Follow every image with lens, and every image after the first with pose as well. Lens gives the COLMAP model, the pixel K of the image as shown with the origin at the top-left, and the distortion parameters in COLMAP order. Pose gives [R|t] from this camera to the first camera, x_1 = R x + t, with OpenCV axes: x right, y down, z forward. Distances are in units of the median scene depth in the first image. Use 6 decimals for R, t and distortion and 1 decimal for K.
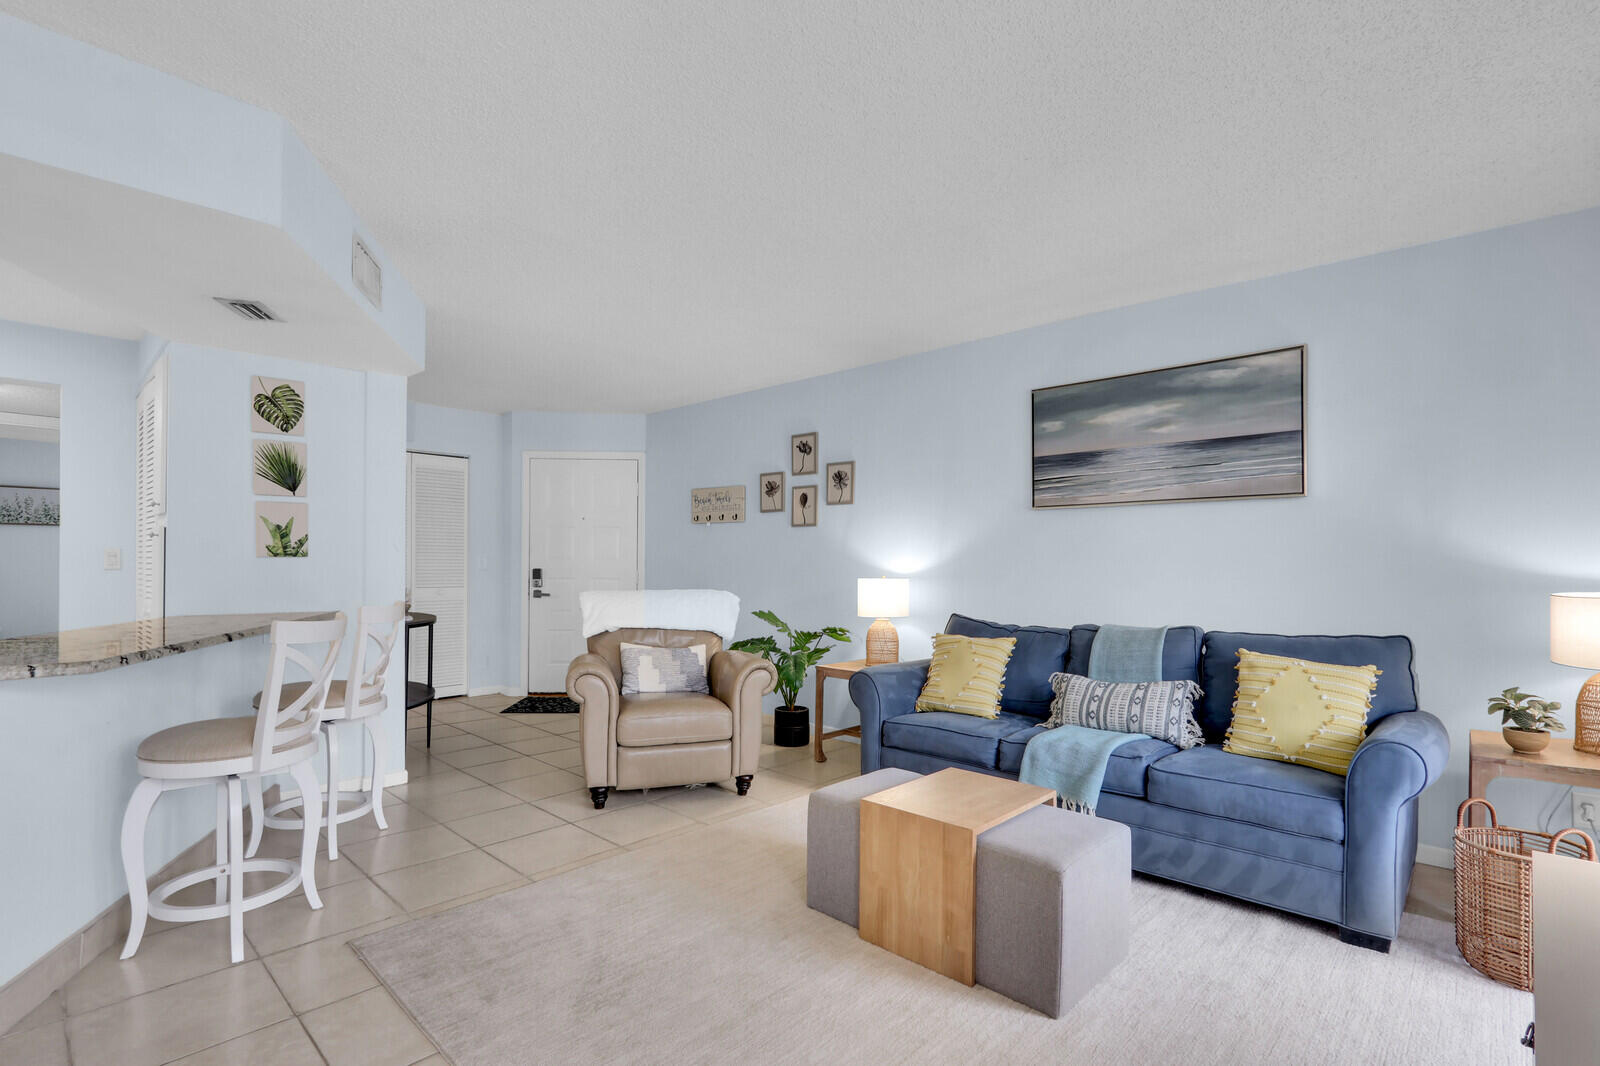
lens RADIAL K [[753.6, 0, 820.3], [0, 753.6, 557.8], [0, 0, 1]] dist [-0.016640, 0.001607]
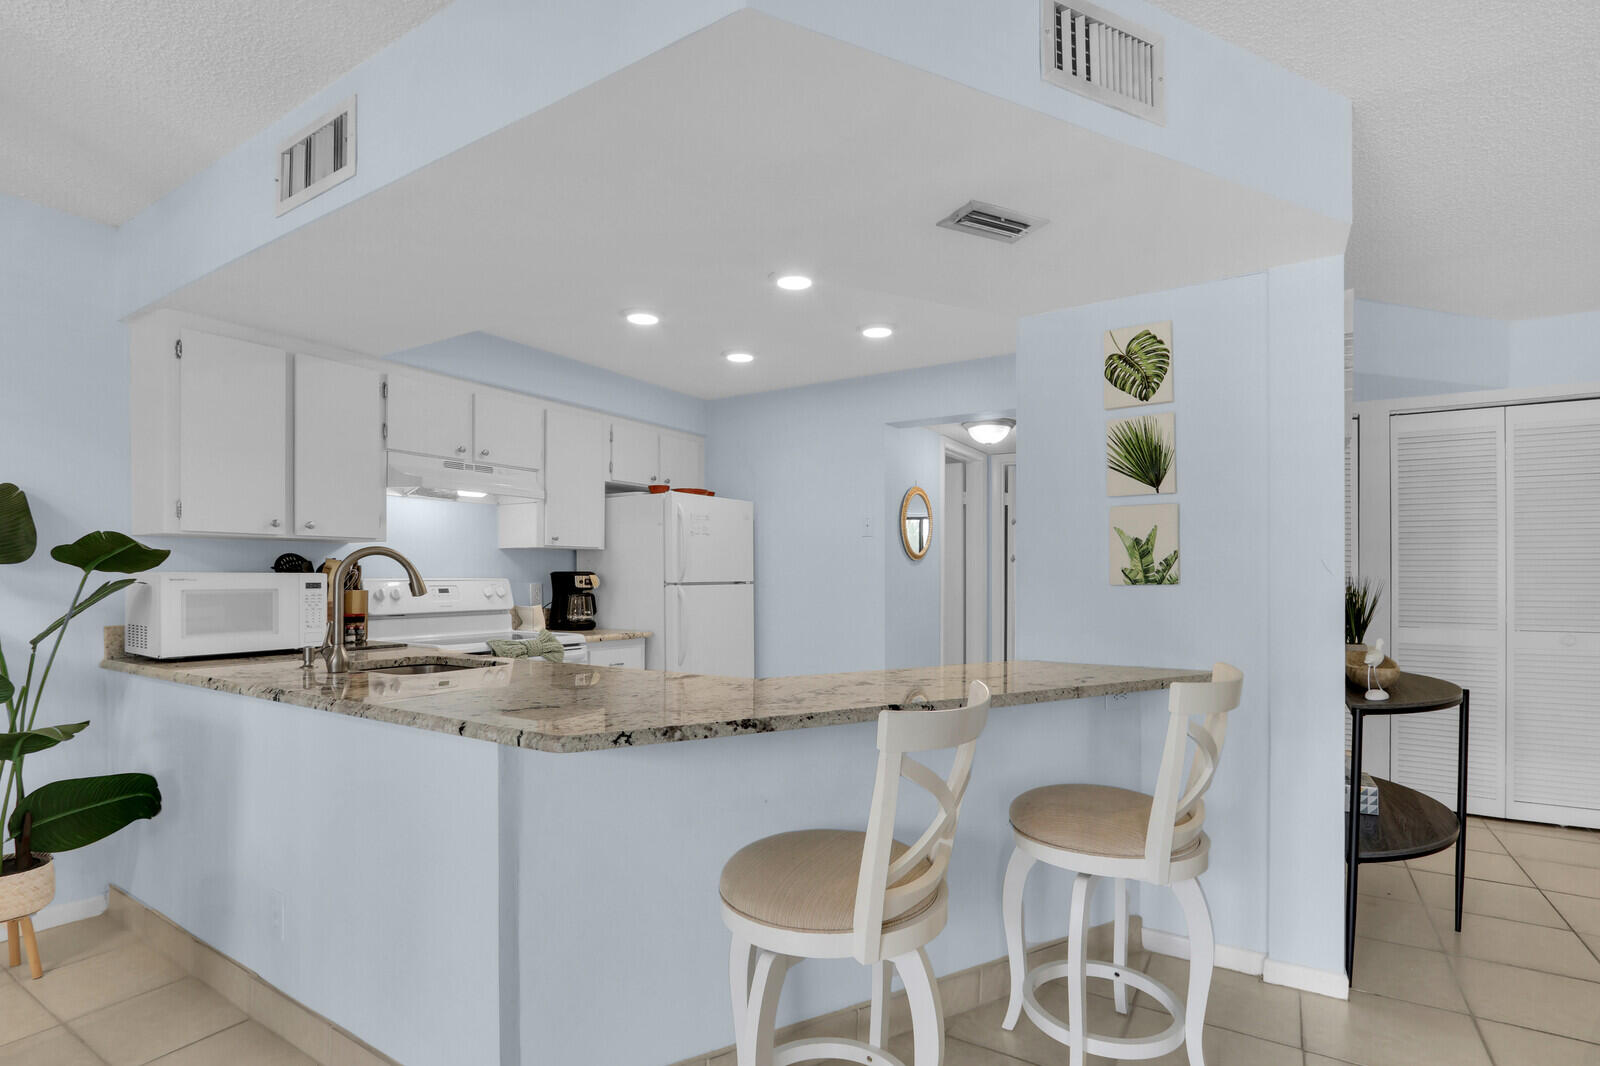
lens RADIAL K [[764.8, 0, 821.8], [0, 764.8, 581.6], [0, 0, 1]] dist [-0.007607, -0.001090]
pose [[0.198919, -0.002030, -0.980014, -0.095472], [0.006856, 0.999976, -0.000680, -0.005775], [0.979992, -0.006584, 0.198928, 0.572470]]
